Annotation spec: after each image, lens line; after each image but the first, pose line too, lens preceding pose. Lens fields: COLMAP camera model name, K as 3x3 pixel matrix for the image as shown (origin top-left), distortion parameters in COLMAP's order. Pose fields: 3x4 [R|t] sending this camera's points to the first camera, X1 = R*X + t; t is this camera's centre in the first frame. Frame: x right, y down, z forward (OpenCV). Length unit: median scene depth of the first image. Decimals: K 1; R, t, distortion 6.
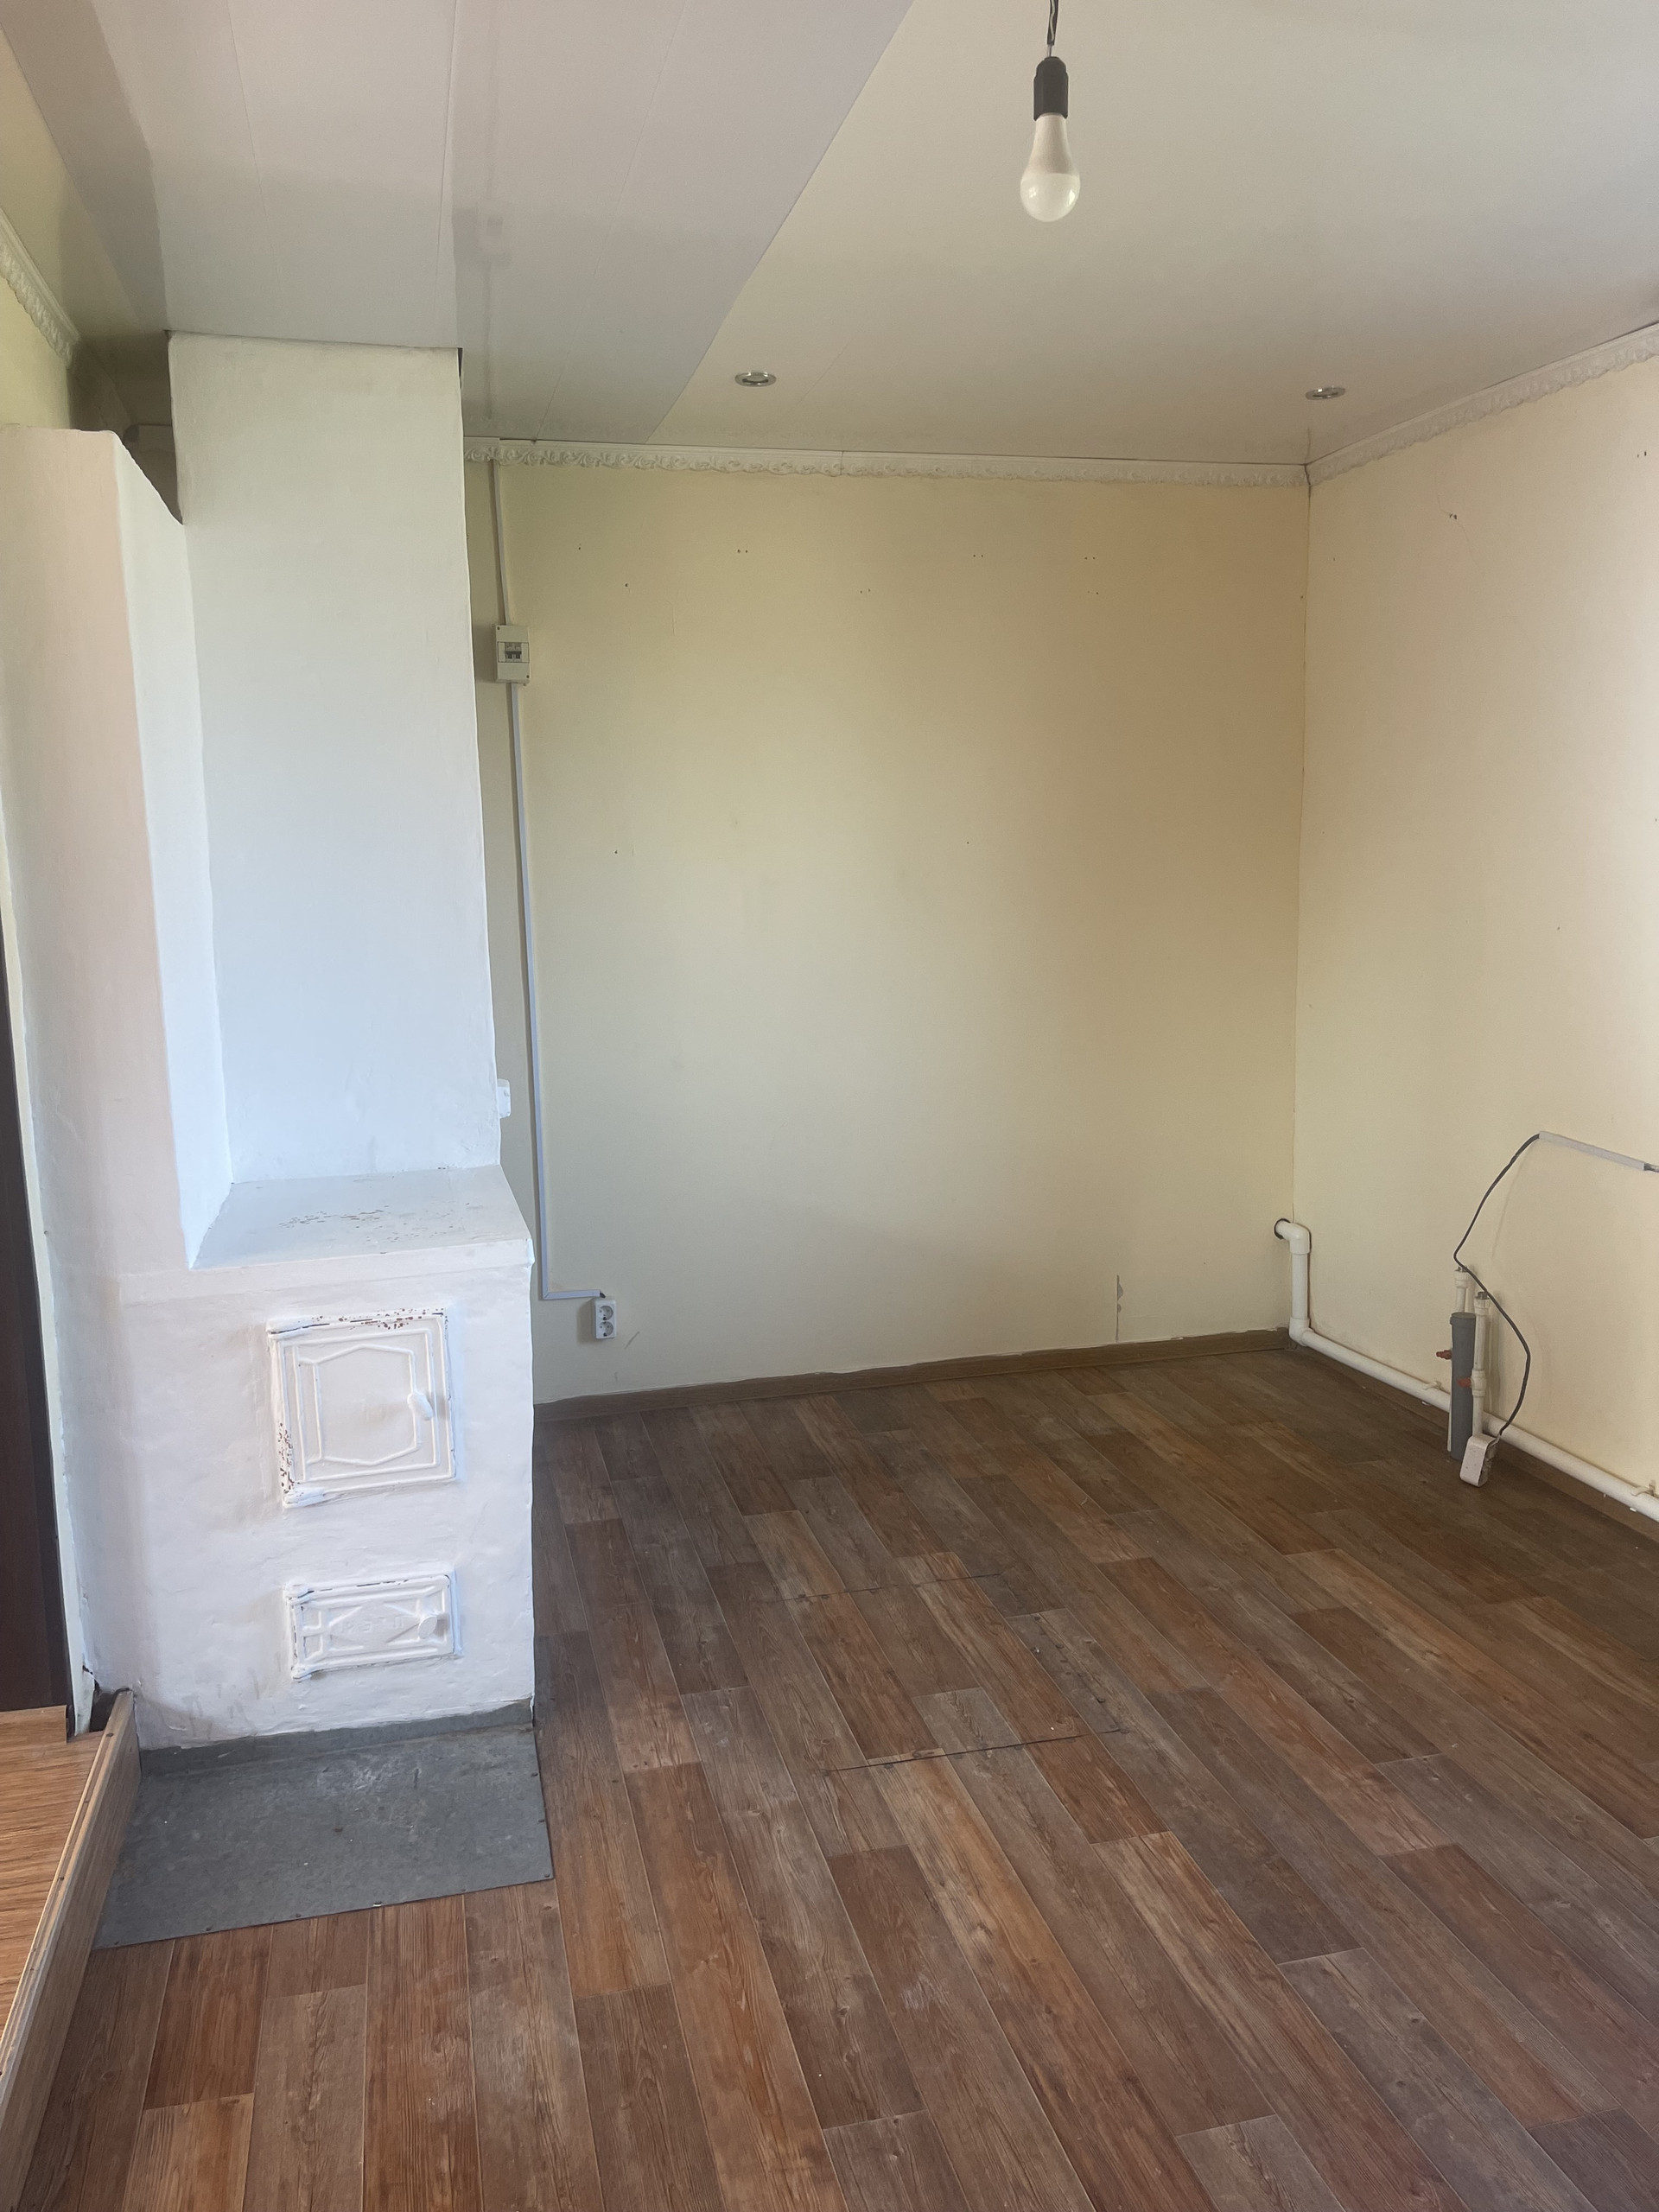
lens RADIAL K [[1685.3, 0, 818.2], [0, 1685.3, 1089.3], [0, 0, 1]] dist [0.062418, -0.076190]
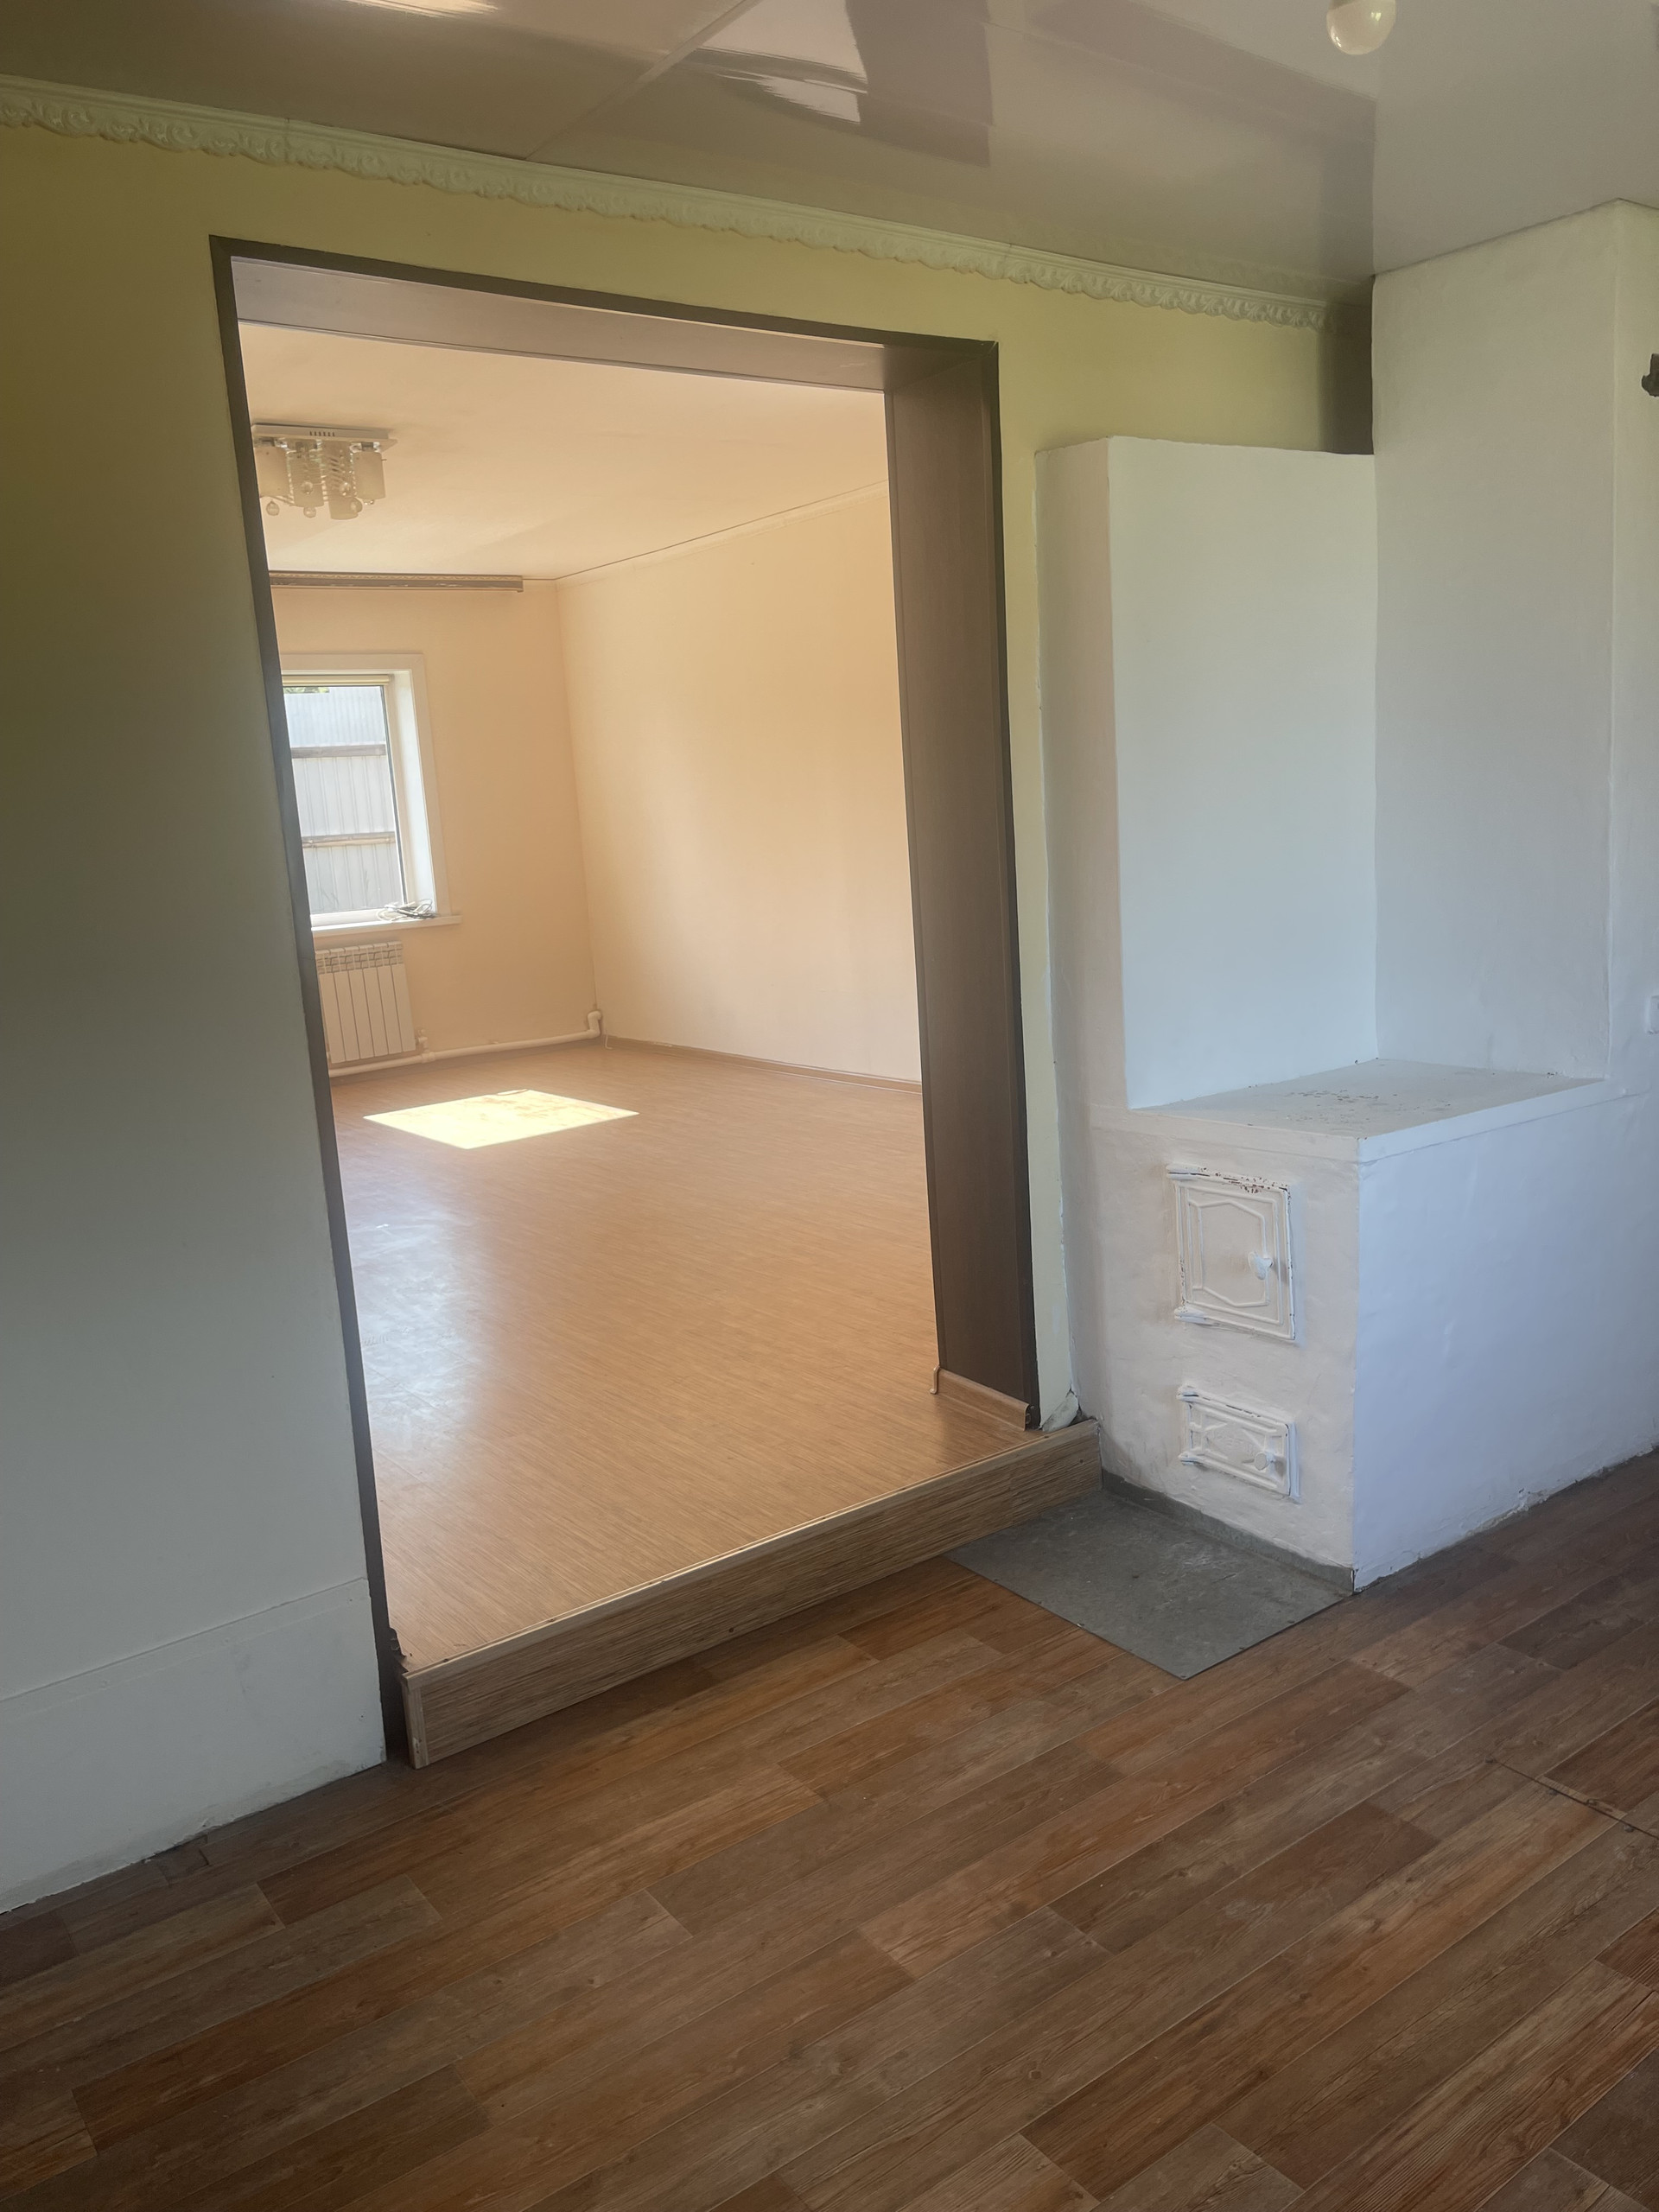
lens RADIAL K [[1685.3, 0, 811.6], [0, 1685.3, 1106.4], [0, 0, 1]] dist [0.062418, -0.076190]
pose [[0.376600, 0.162474, -0.912017, 0.683013], [-0.077463, 0.986575, 0.143770, -0.057082], [0.923132, 0.016504, 0.384129, 0.306158]]
